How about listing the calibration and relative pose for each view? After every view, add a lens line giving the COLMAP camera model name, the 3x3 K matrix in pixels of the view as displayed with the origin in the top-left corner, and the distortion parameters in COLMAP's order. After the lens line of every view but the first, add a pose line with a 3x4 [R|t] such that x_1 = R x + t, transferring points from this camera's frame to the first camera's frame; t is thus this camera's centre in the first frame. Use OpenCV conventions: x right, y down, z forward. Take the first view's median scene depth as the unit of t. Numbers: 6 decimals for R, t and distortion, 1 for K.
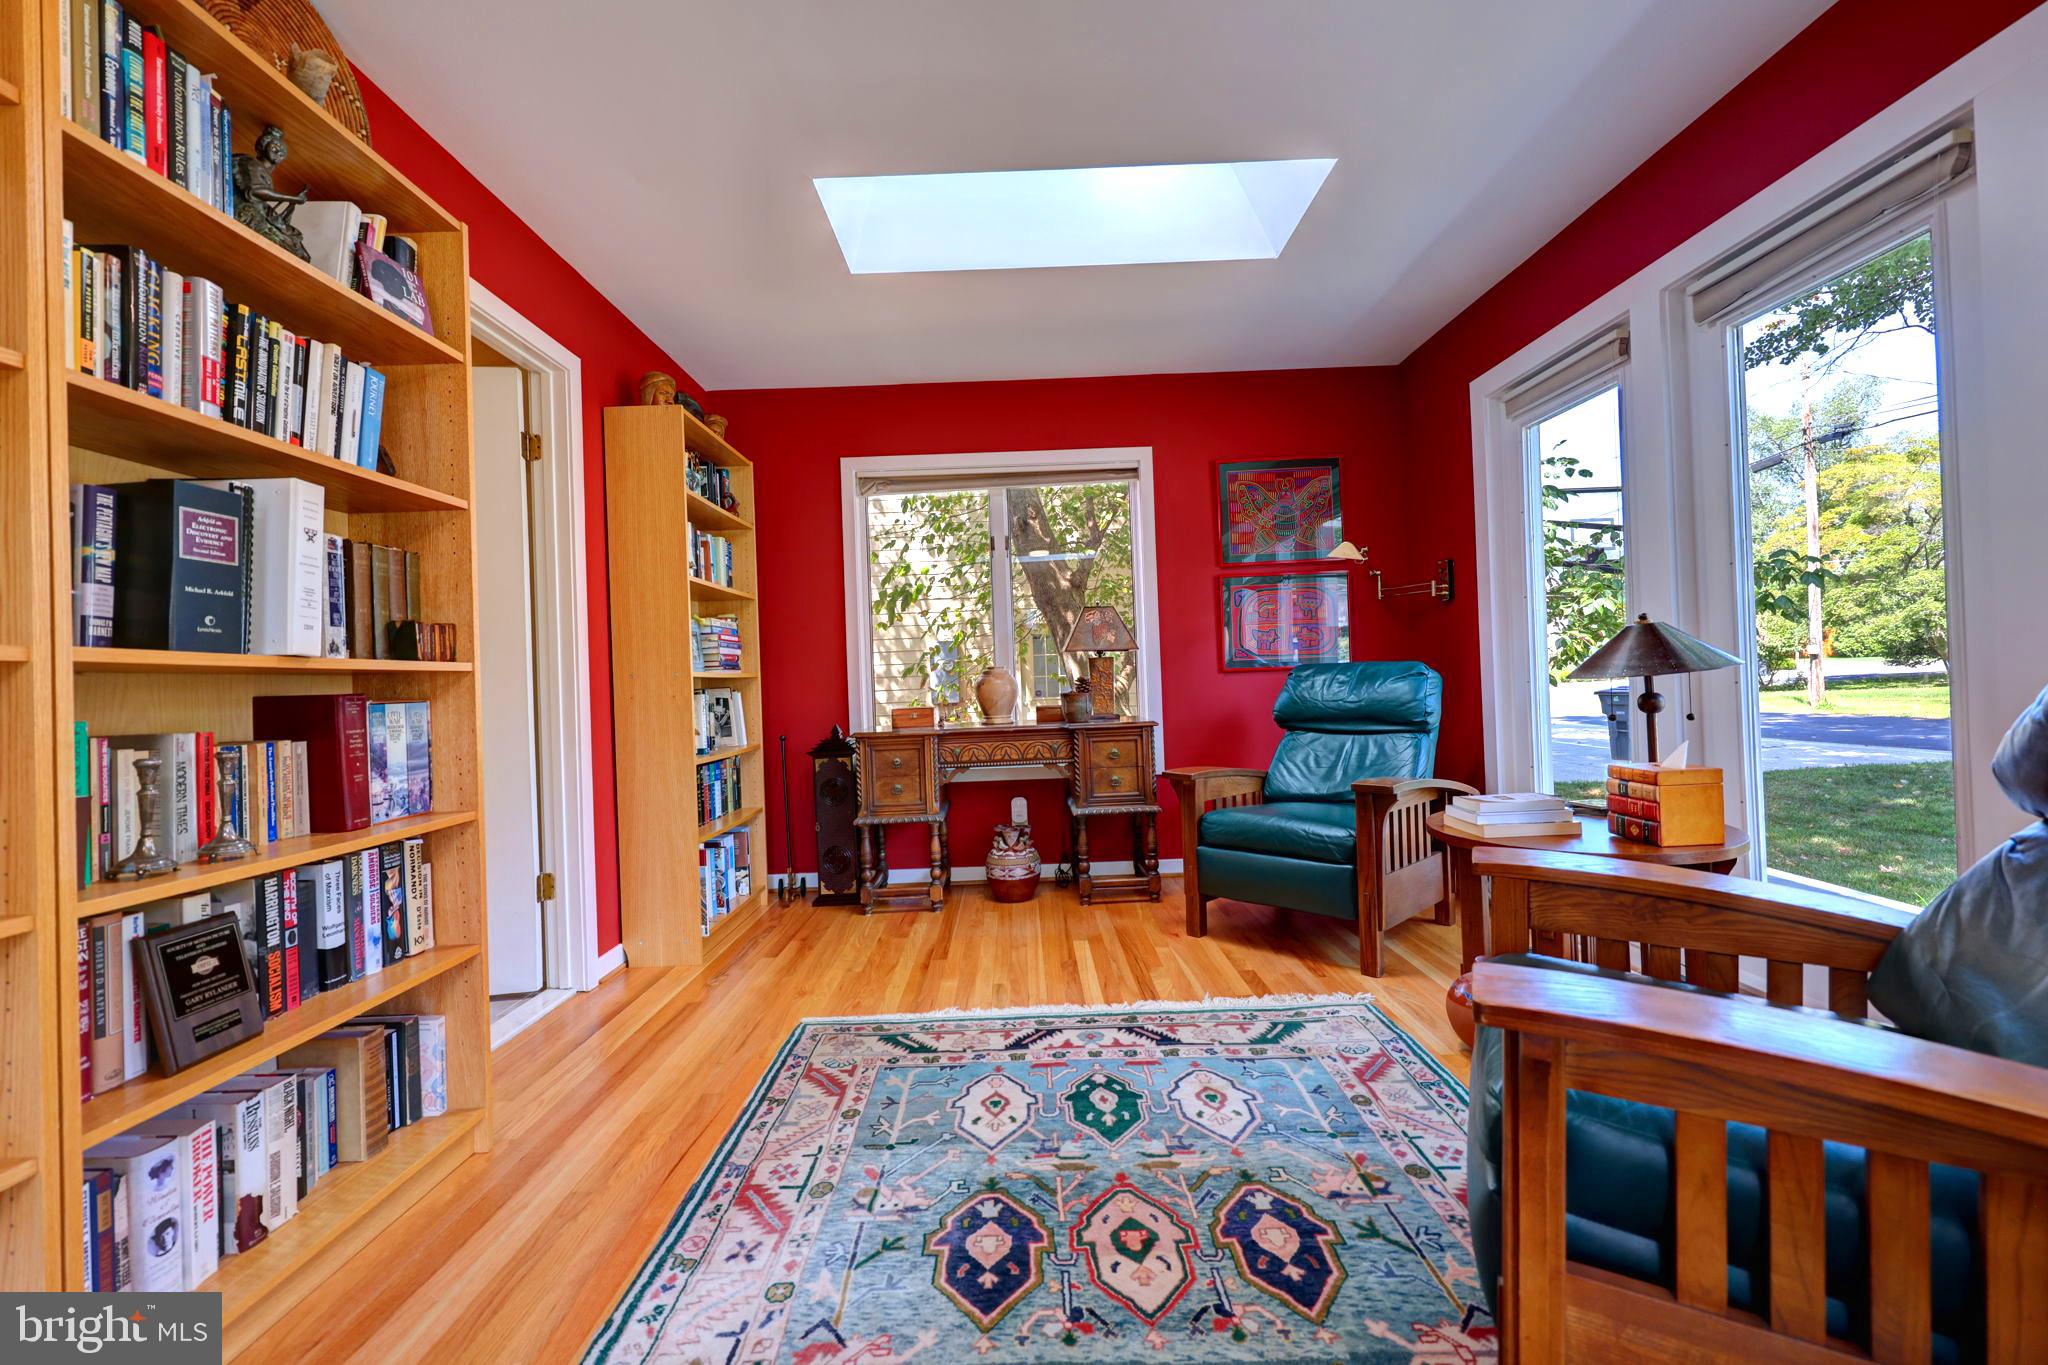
lens RADIAL K [[821.9, 0, 1022.7], [0, 821.9, 672.8], [0, 0, 1]] dist [-0.001061, -0.000281]
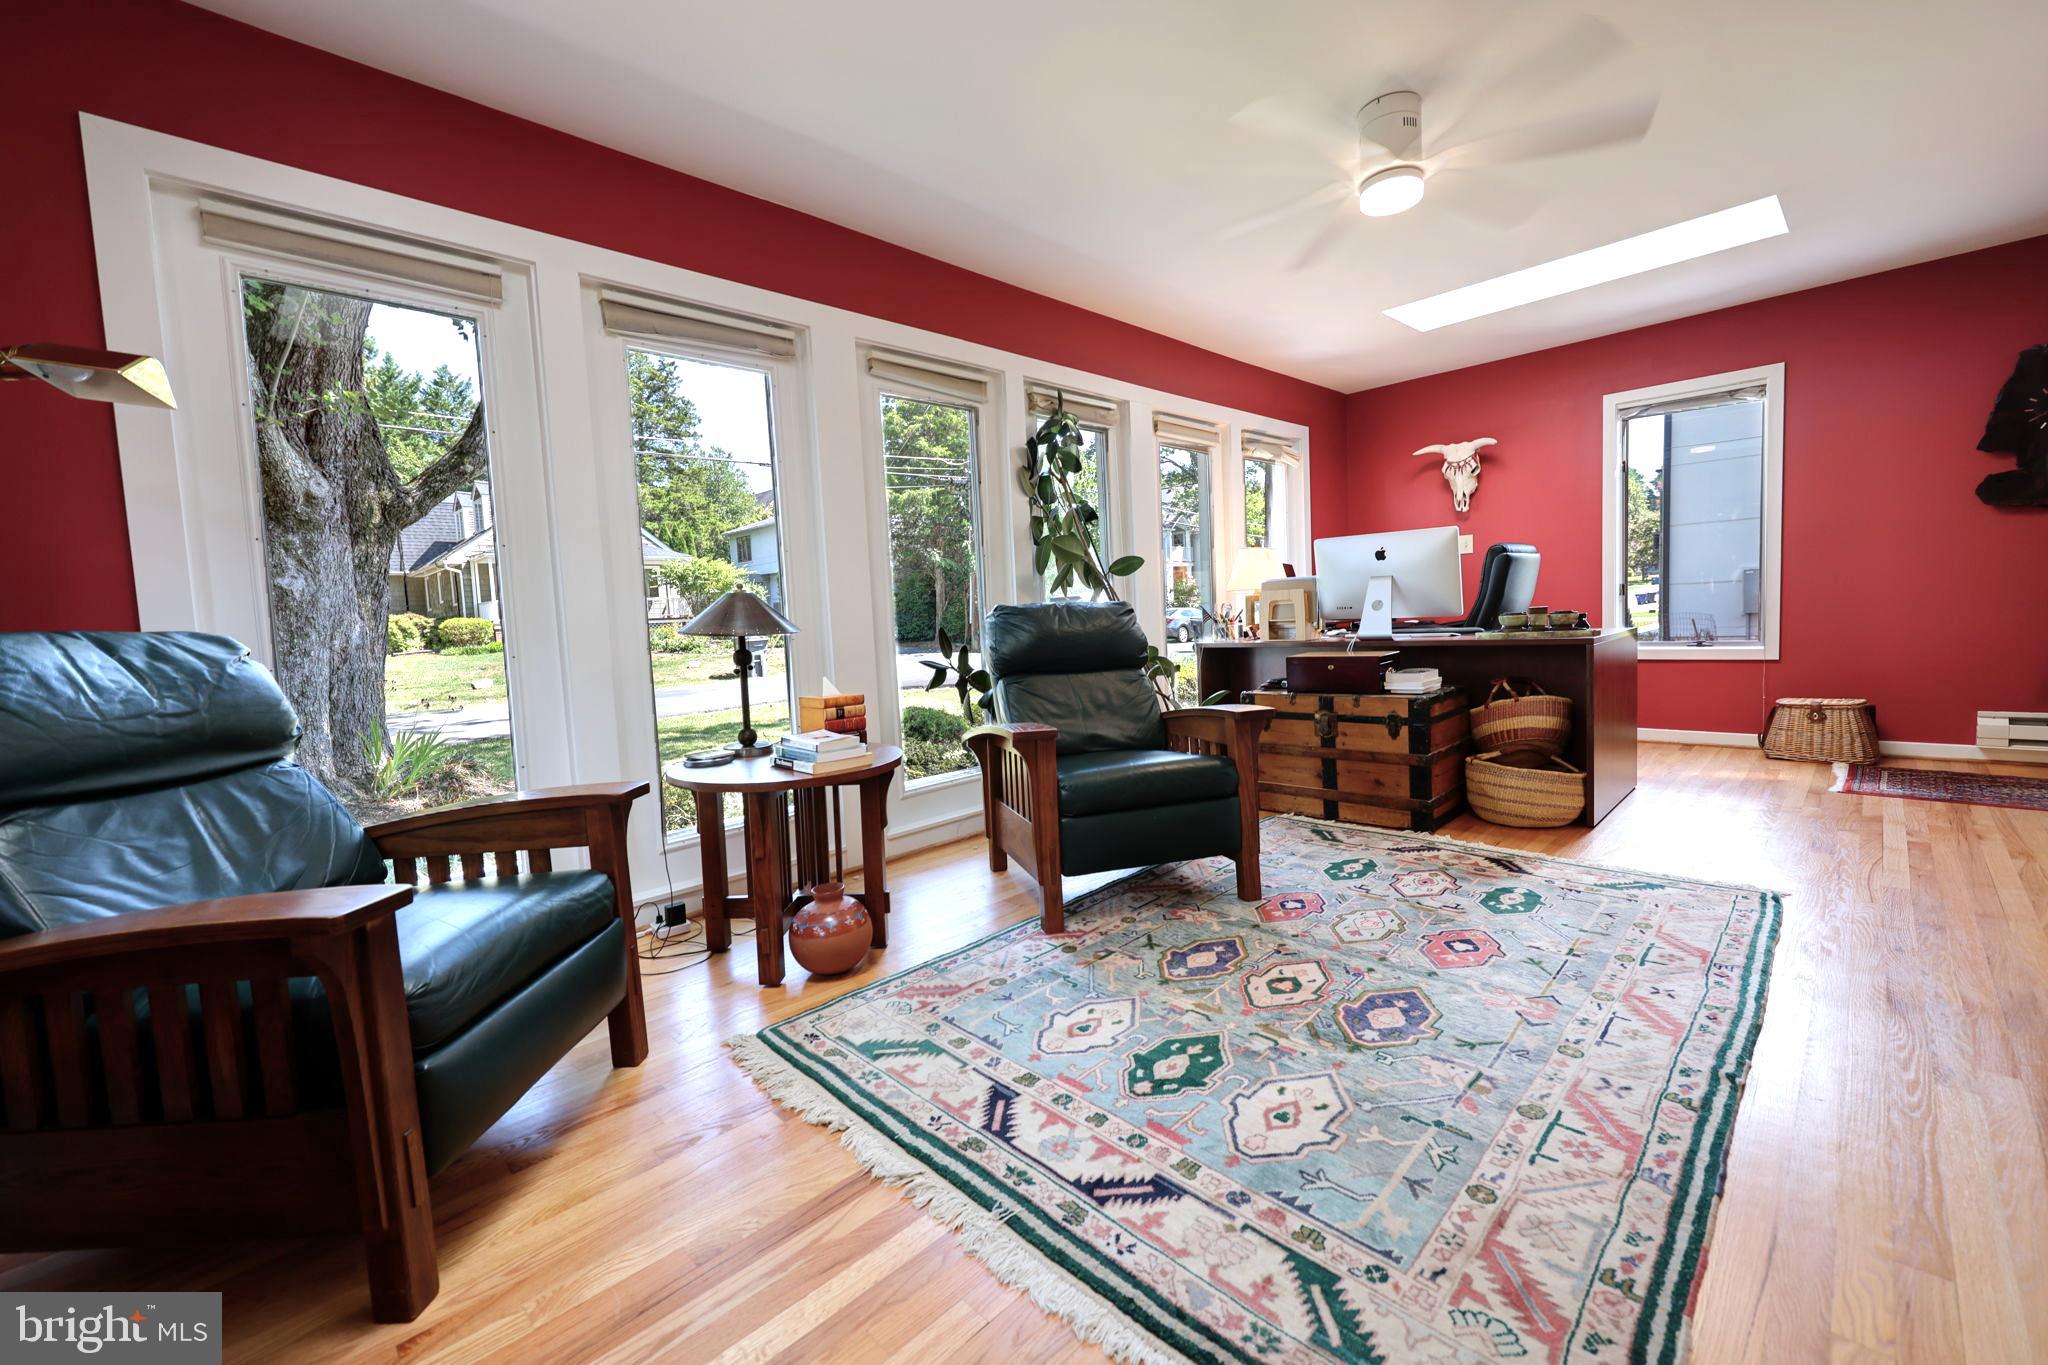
lens RADIAL K [[821.9, 0, 1022.7], [0, 821.9, 672.8], [0, 0, 1]] dist [-0.001061, -0.000281]
pose [[-0.691136, 0.021140, 0.722415, -0.453320], [0.068991, 0.996937, 0.036830, 0.046286], [-0.719424, 0.075295, -0.690478, 1.731126]]
